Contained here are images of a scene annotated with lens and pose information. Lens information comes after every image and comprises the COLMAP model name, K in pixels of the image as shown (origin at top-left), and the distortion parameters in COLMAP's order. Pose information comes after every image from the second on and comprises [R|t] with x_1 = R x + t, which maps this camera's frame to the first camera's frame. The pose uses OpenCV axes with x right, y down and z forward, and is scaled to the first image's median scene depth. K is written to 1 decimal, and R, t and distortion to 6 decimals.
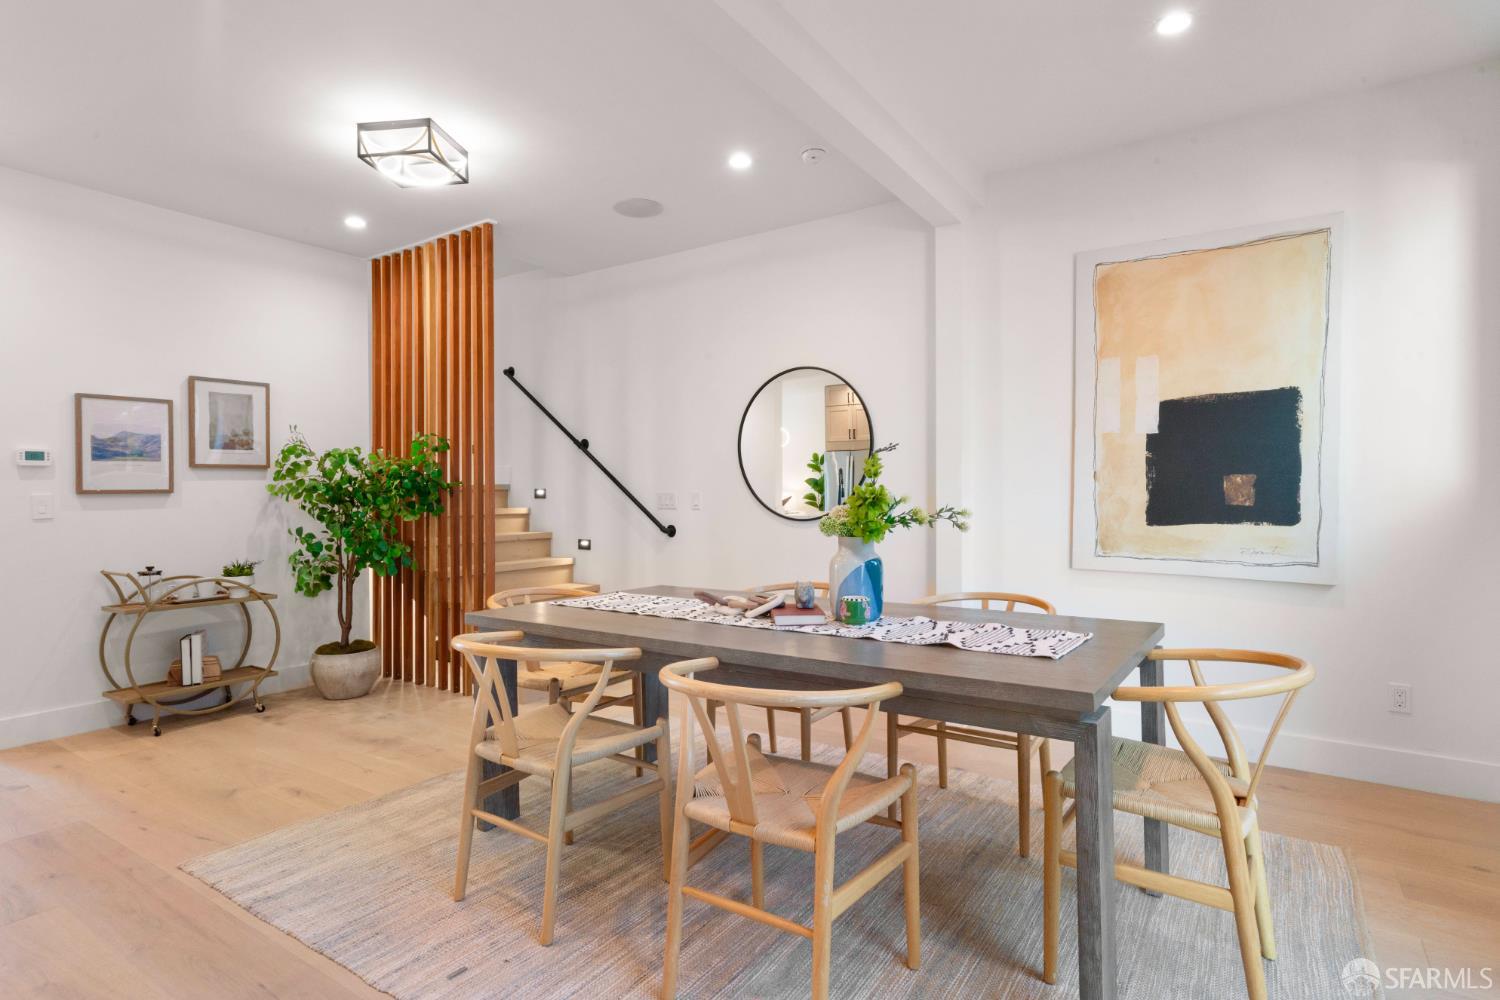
lens RADIAL K [[784.9, 0, 753.7], [0, 784.9, 498.2], [0, 0, 1]] dist [0.011065, 0.001421]
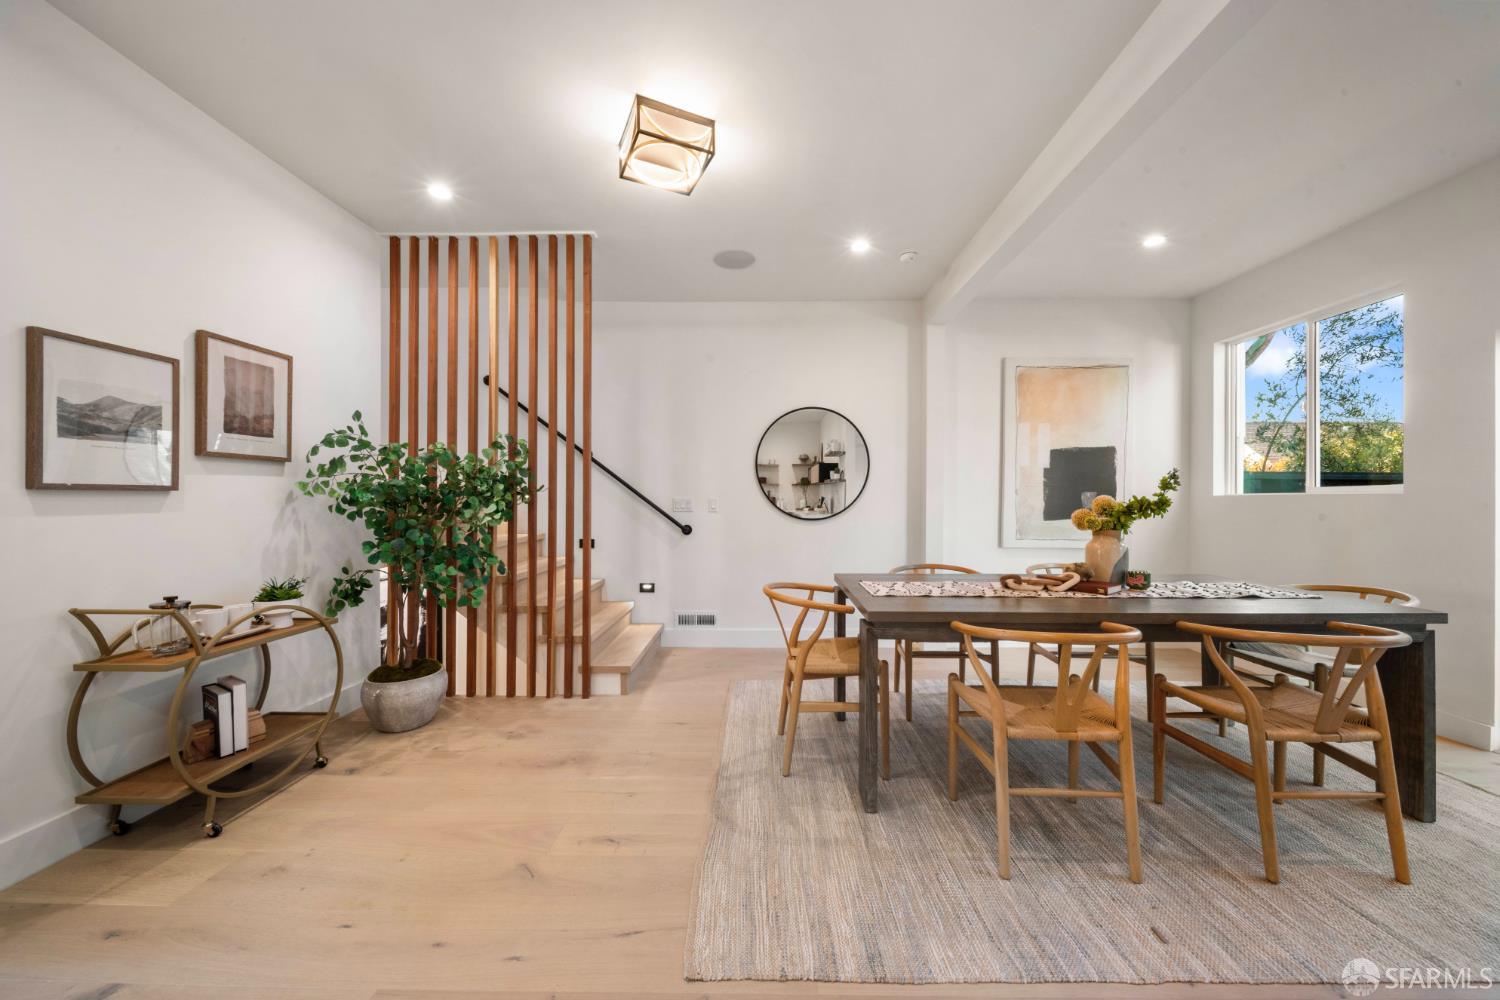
lens RADIAL K [[526.8, 0, 759.8], [0, 526.8, 504.8], [0, 0, 1]] dist [-0.001475, -0.000284]
pose [[0.833194, 0.004765, 0.552960, -0.583557], [-0.005566, 0.999984, -0.000230, 0.003496], [-0.552953, -0.002887, 0.833208, 0.329516]]
